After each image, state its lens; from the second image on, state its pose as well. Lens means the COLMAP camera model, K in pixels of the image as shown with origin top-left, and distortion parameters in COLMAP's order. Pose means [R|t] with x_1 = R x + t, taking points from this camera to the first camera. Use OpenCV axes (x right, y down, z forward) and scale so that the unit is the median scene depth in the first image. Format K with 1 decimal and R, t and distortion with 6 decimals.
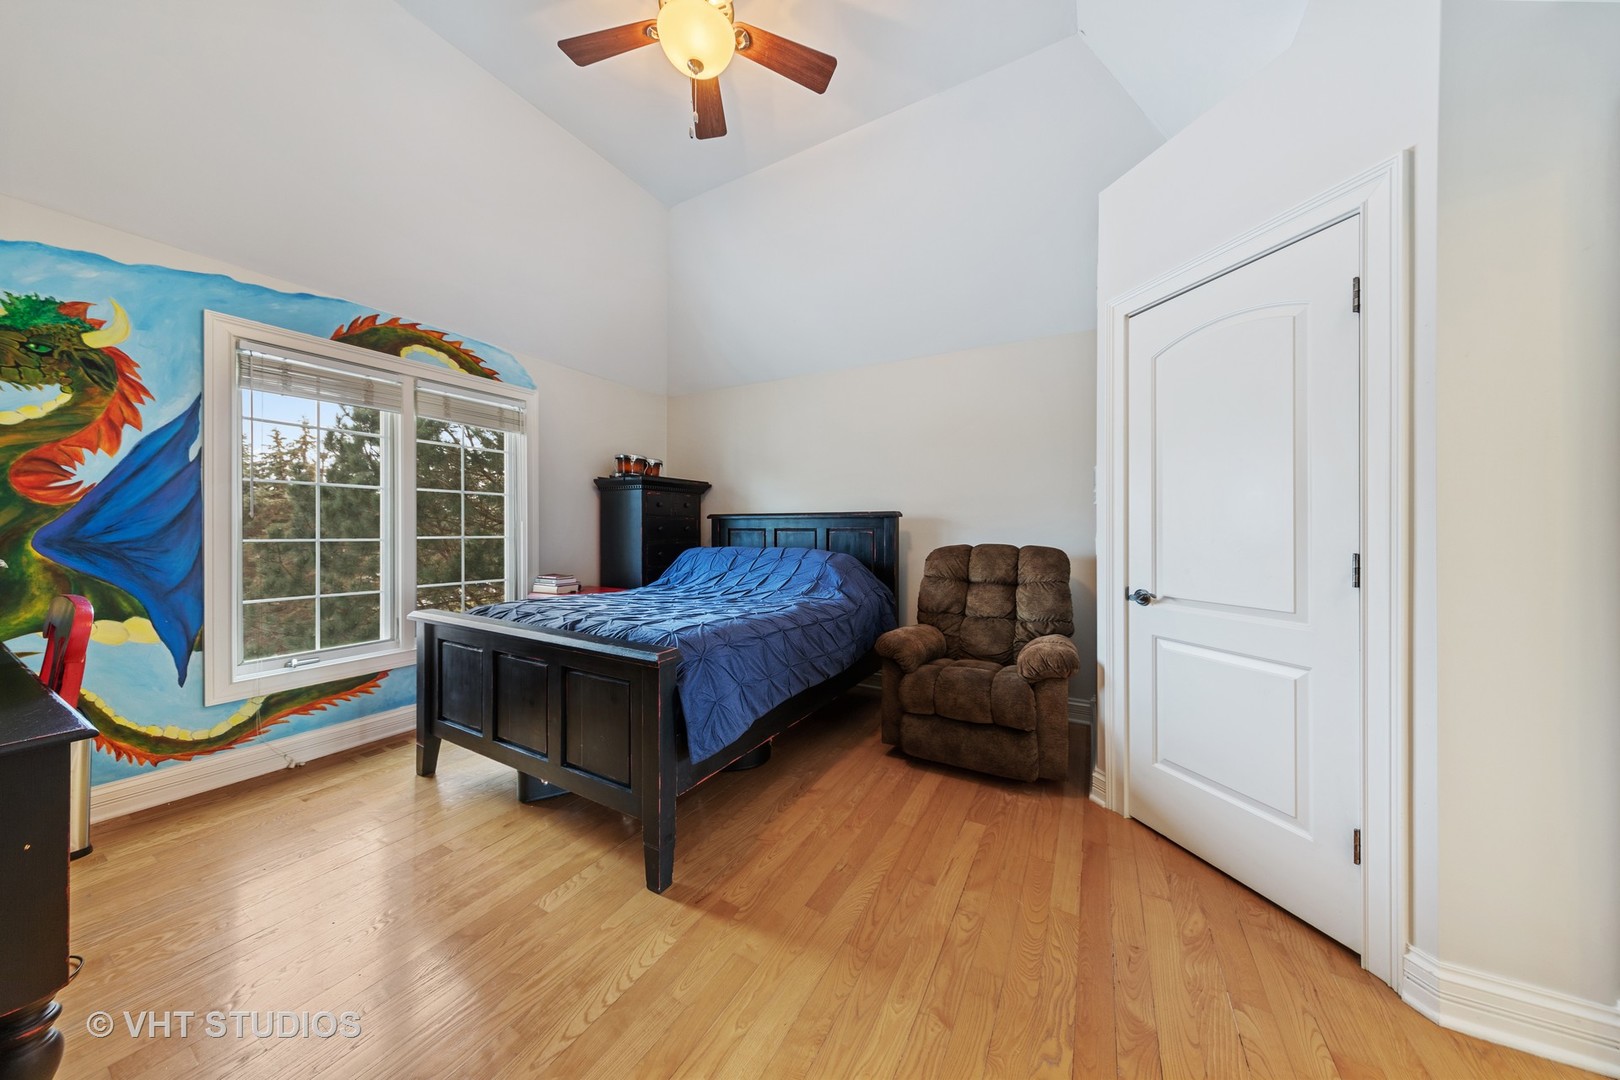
lens RADIAL K [[505.8, 0, 811.3], [0, 505.8, 534.4], [0, 0, 1]] dist [0.001013, -0.000068]
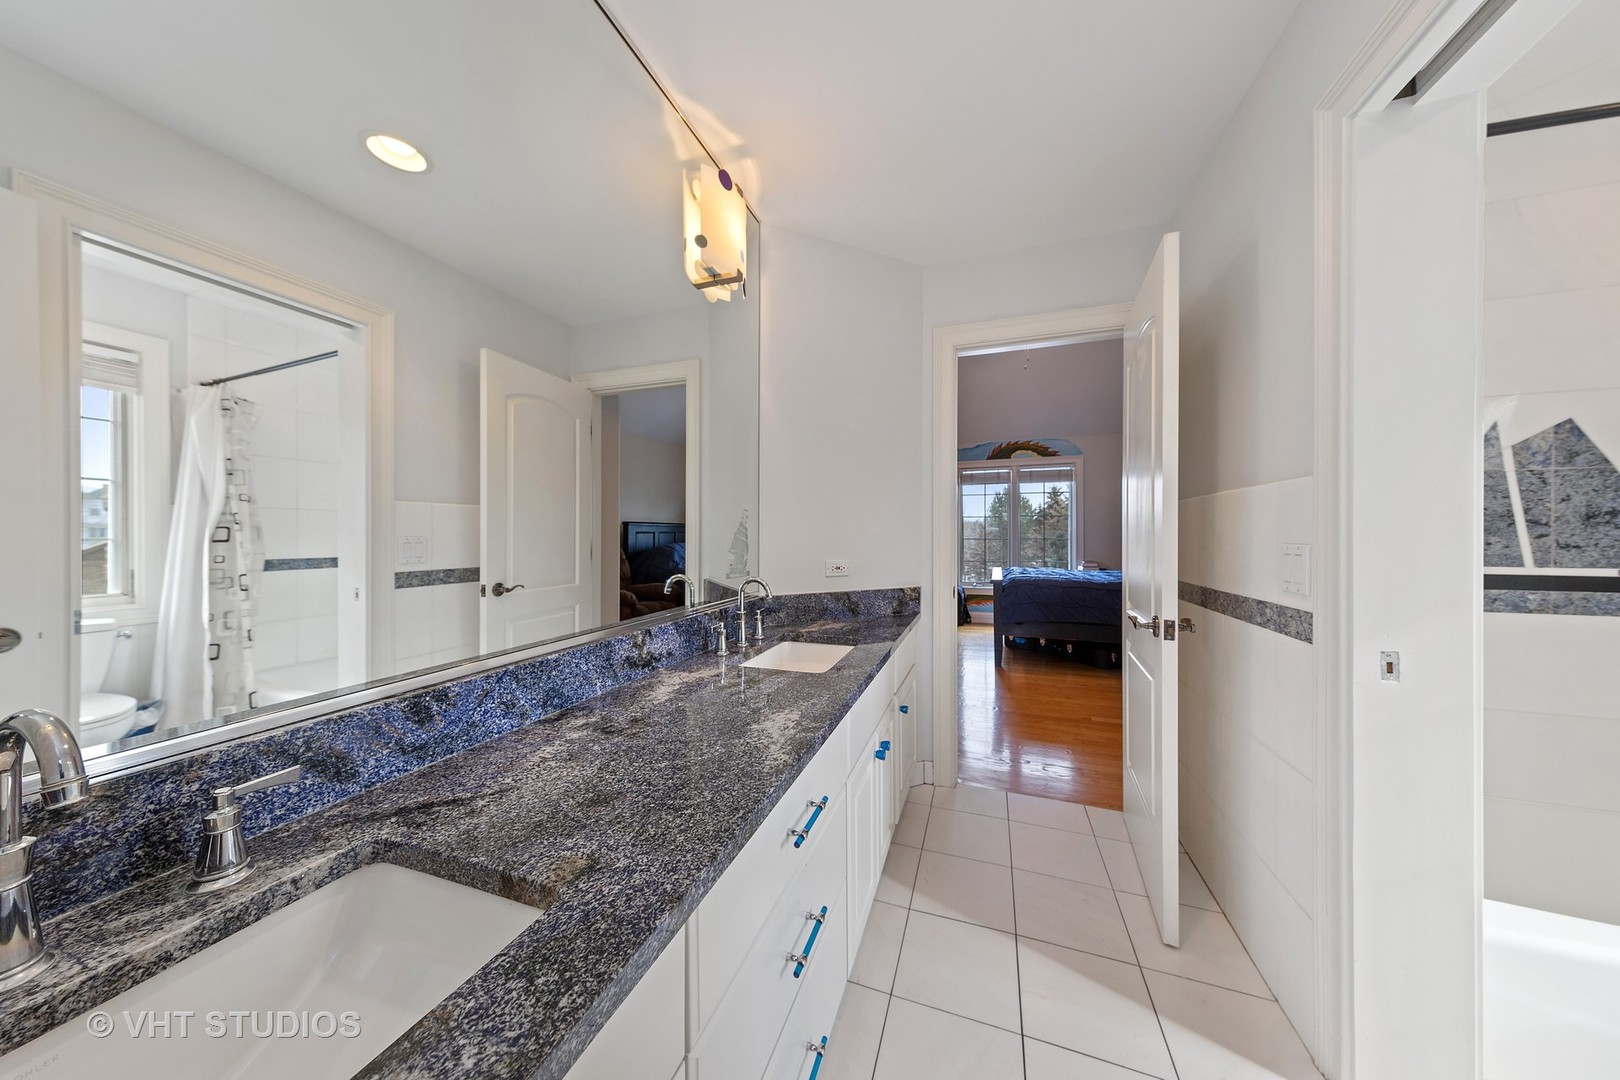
lens RADIAL K [[505.8, 0, 808.3], [0, 505.8, 536.4], [0, 0, 1]] dist [0.001013, -0.000068]
pose [[0.164419, 0.002305, -0.986388, 1.229321], [-0.001981, 0.999996, 0.002006, -0.004764], [0.986389, 0.001624, 0.164423, -0.258668]]
